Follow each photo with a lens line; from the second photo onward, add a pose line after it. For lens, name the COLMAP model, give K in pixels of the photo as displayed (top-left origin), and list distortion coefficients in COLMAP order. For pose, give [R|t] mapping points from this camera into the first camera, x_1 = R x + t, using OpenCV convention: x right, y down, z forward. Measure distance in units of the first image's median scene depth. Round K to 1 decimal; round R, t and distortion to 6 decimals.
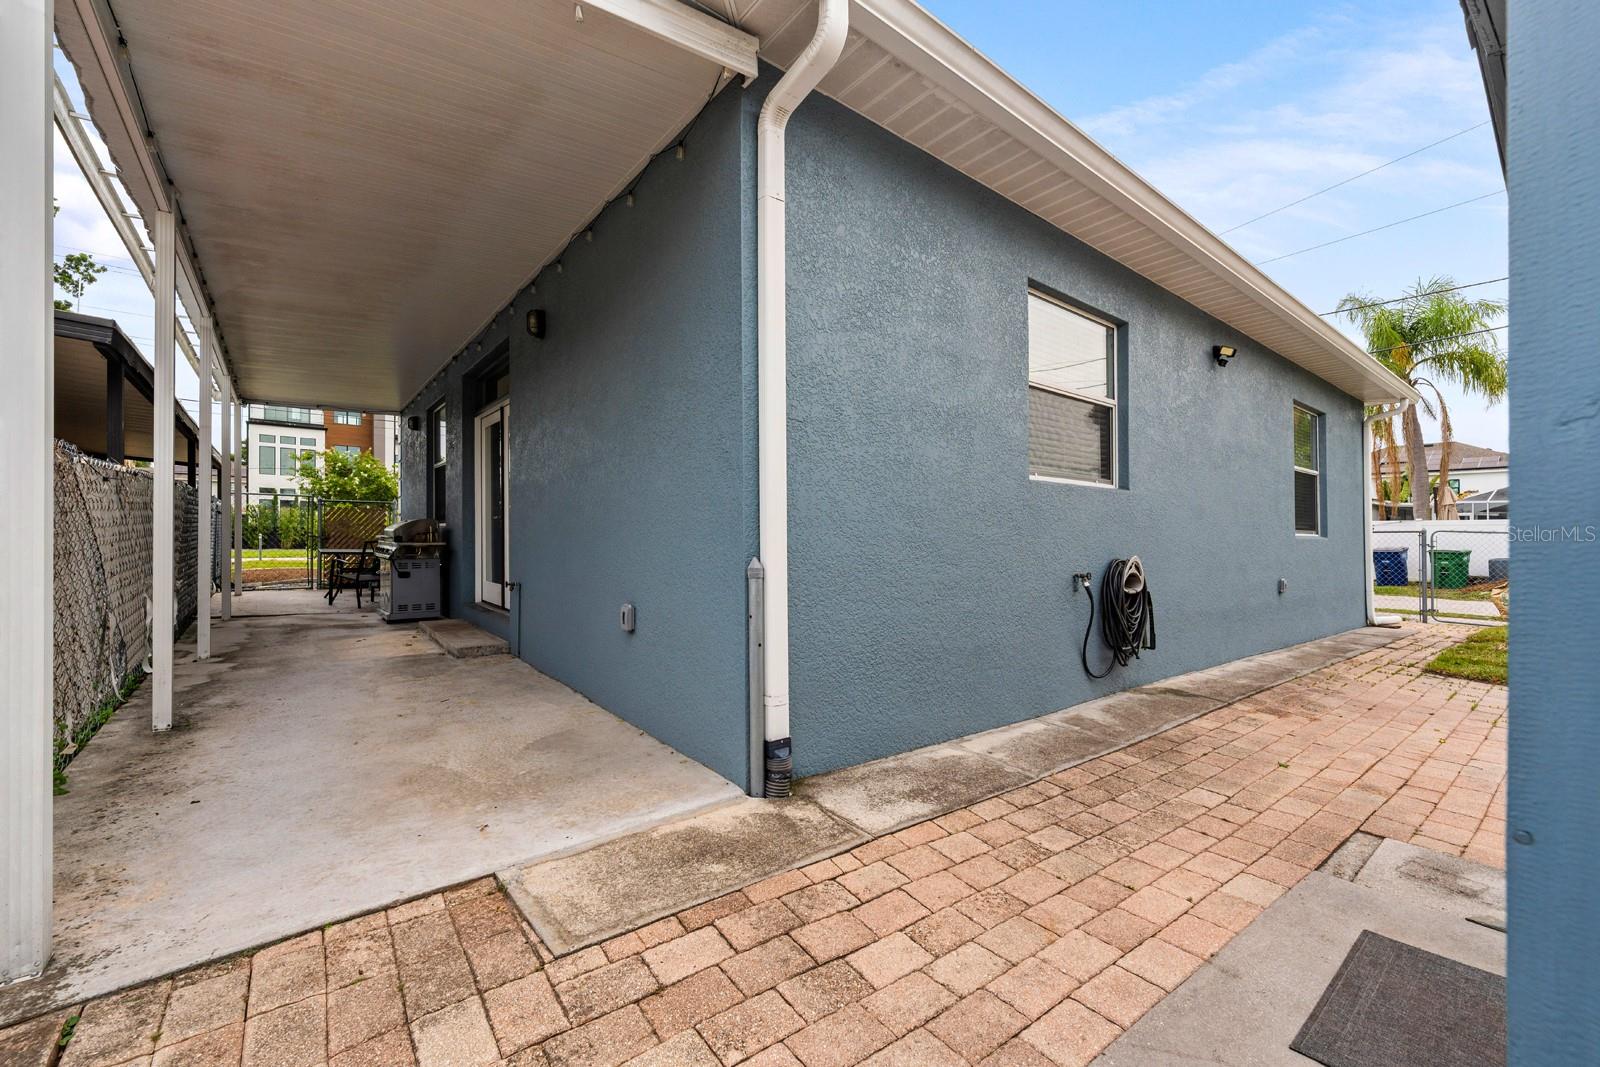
lens RADIAL K [[628.6, 0, 799.7], [0, 628.6, 540.0], [0, 0, 1]] dist [-0.001498, -0.000081]
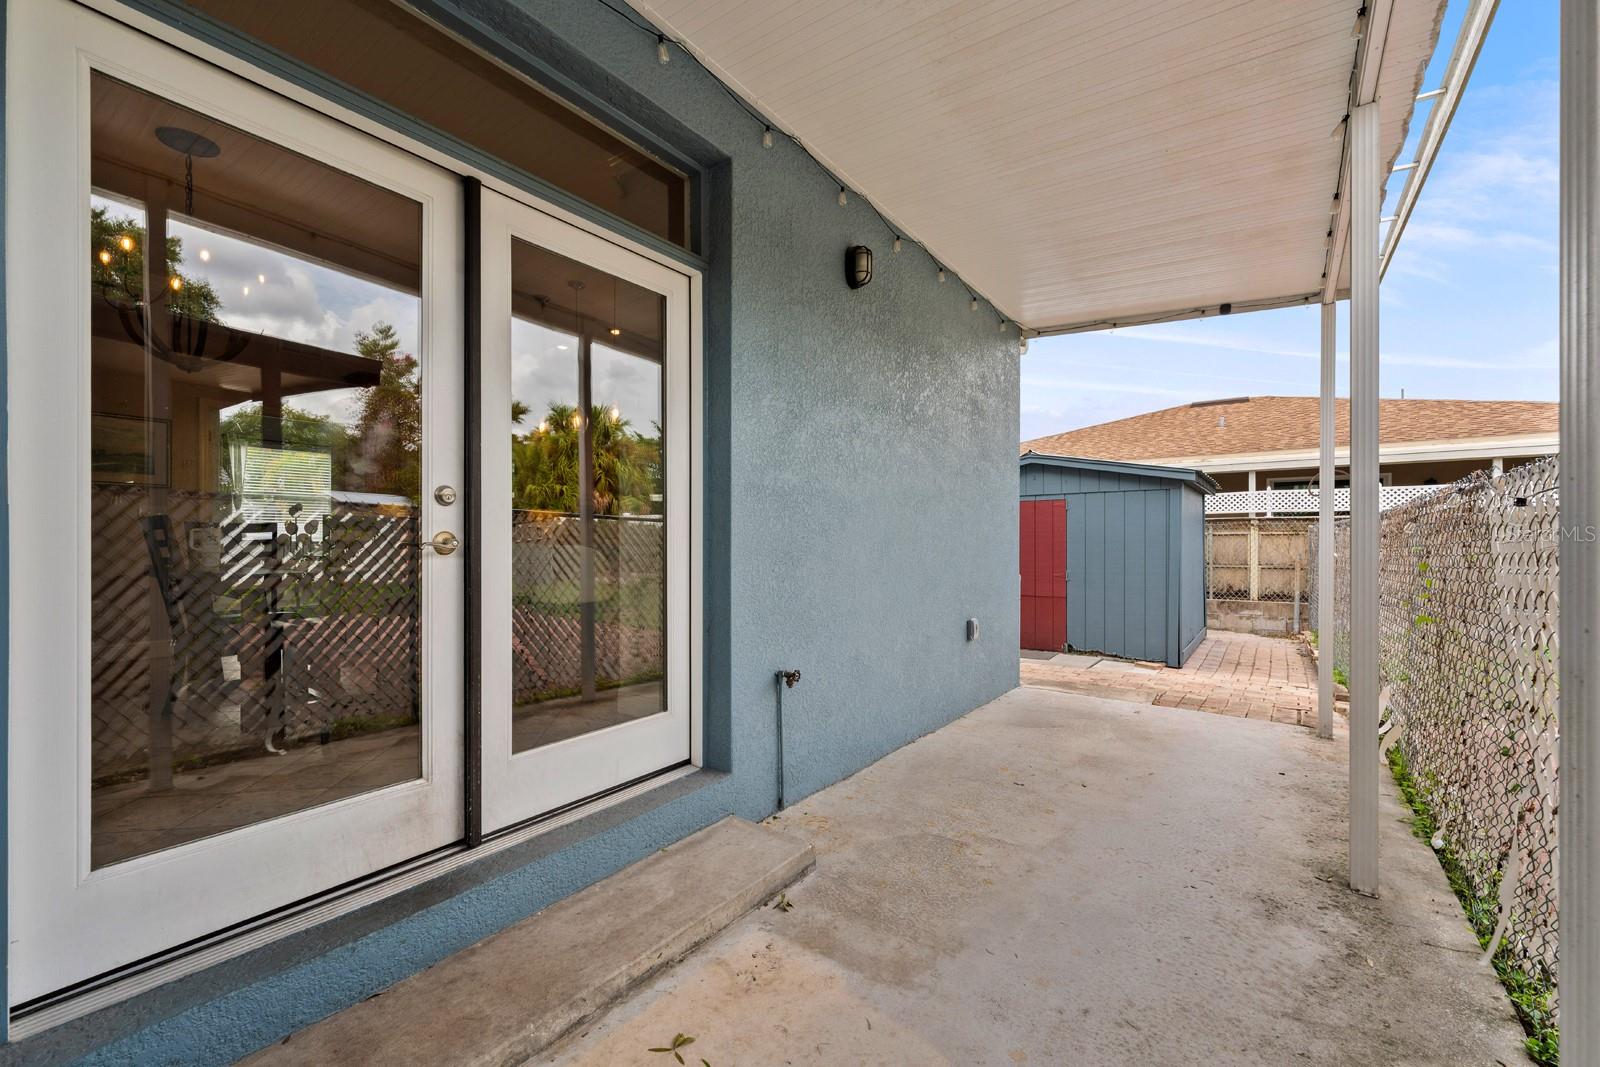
lens RADIAL K [[628.6, 0, 799.7], [0, 628.6, 540.0], [0, 0, 1]] dist [-0.001498, -0.000081]
pose [[-0.226529, -0.005048, 0.973991, -1.846507], [-0.000988, 0.999987, 0.004953, -0.082693], [-0.974004, 0.000160, -0.226532, 2.095179]]
